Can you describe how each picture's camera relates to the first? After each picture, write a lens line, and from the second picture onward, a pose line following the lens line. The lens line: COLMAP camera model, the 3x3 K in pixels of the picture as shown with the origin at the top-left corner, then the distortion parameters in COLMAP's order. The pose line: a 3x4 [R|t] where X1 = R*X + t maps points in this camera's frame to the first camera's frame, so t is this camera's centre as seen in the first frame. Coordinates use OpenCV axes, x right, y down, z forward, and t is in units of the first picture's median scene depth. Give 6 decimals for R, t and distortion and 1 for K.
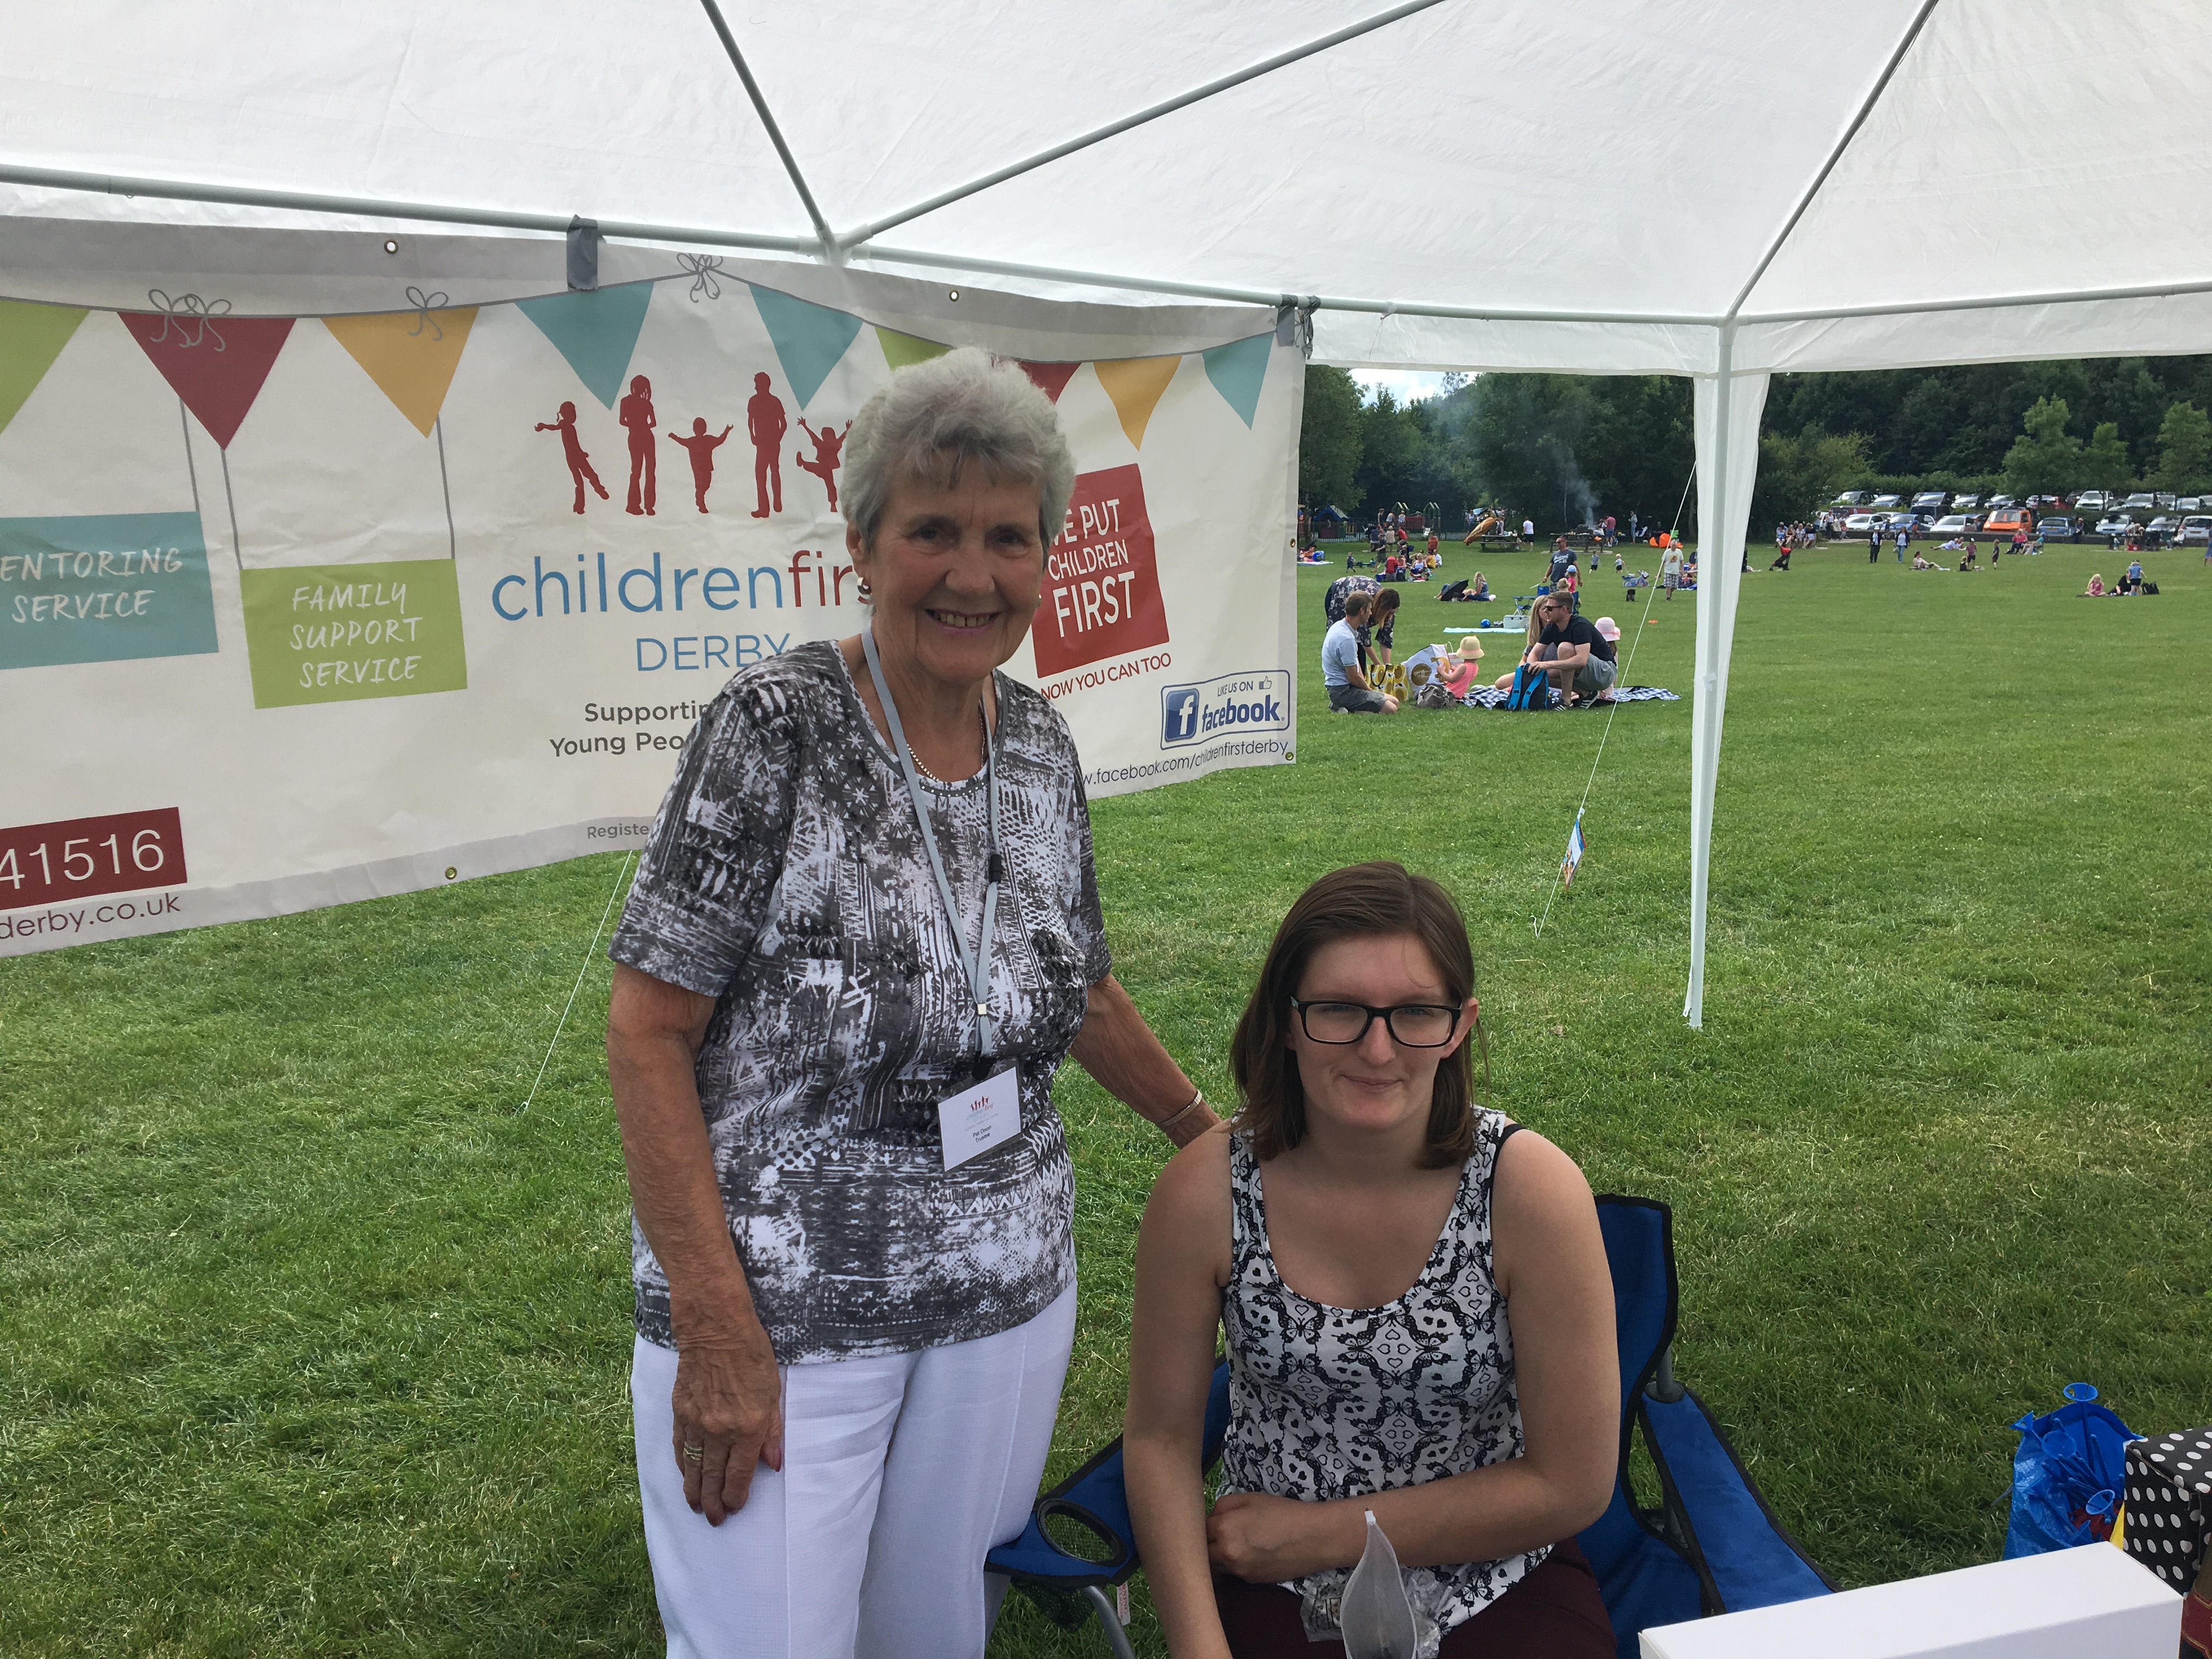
lens RADIAL K [[1732.4, 0, 1103.1], [0, 1732.4, 841.4], [0, 0, 1]] dist [-0.003348, 0.001928]
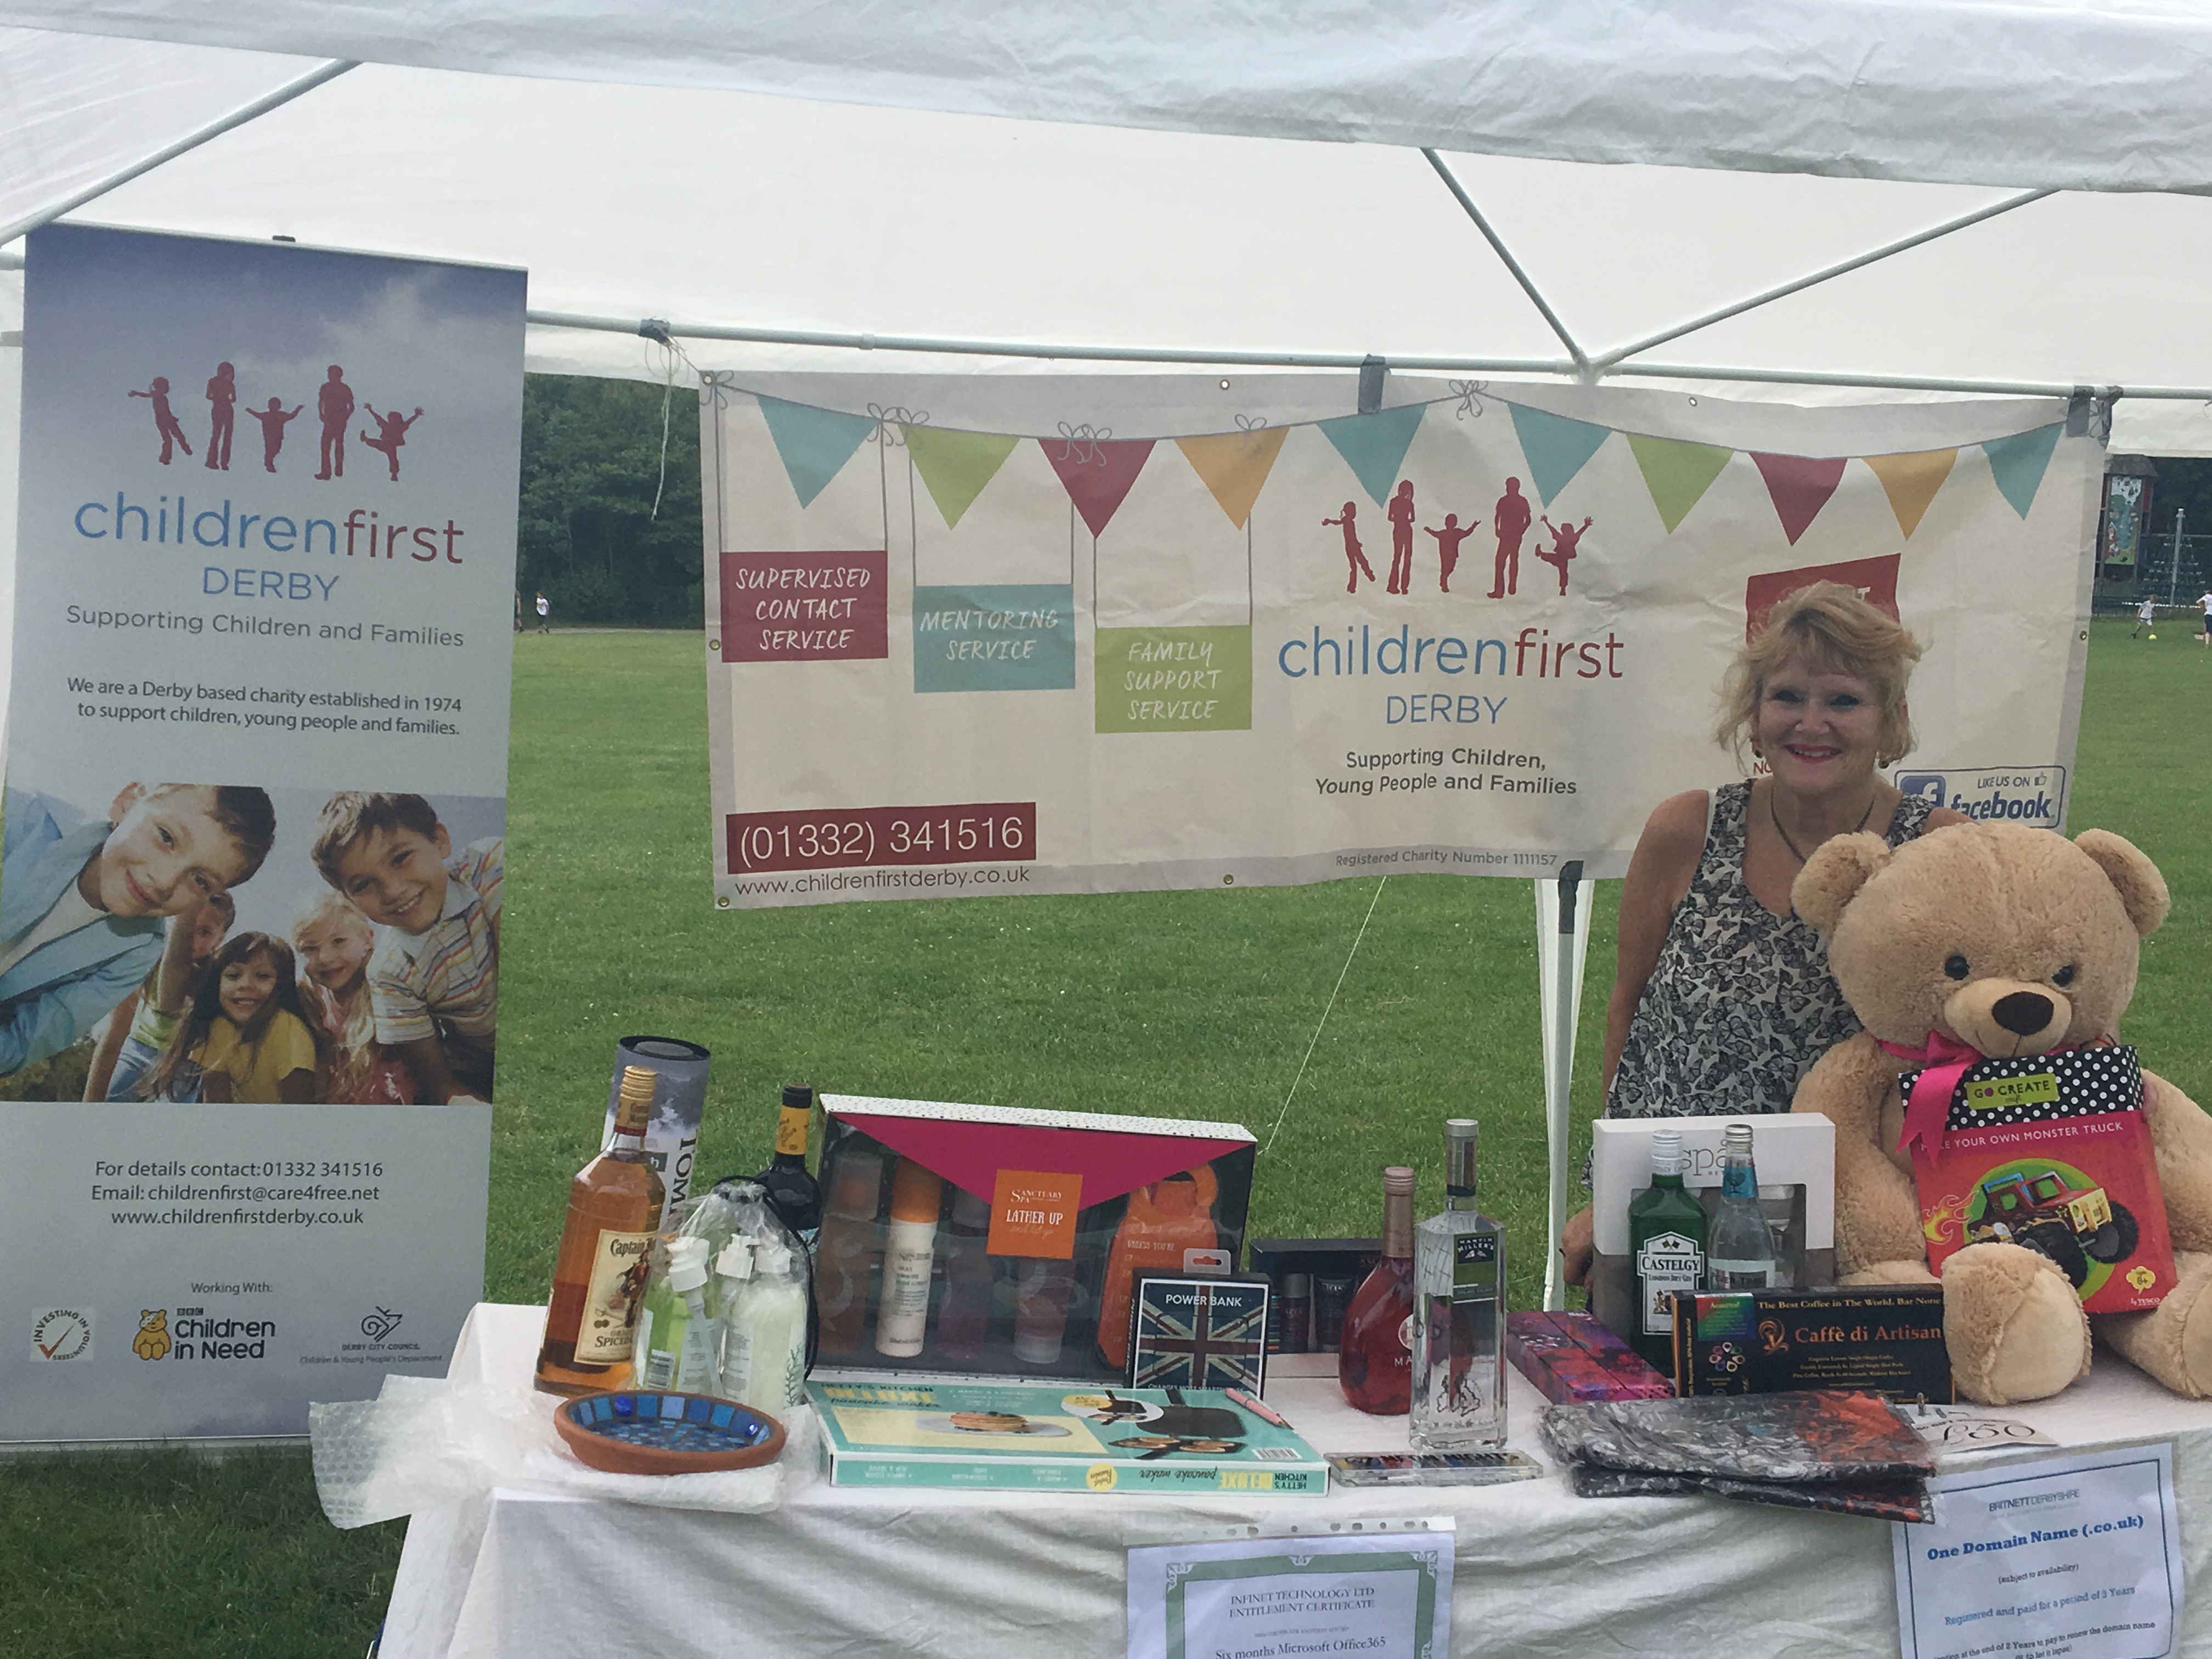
lens RADIAL K [[2399.5, 0, 1106.0], [0, 2399.5, 829.5], [0, 0, 1]] dist [0.147434, -0.265064]
pose [[0.881143, 0.069940, -0.467650, 0.356228], [-0.111192, 0.991915, -0.061160, 0.101261], [0.459591, 0.105890, 0.881795, -0.566740]]
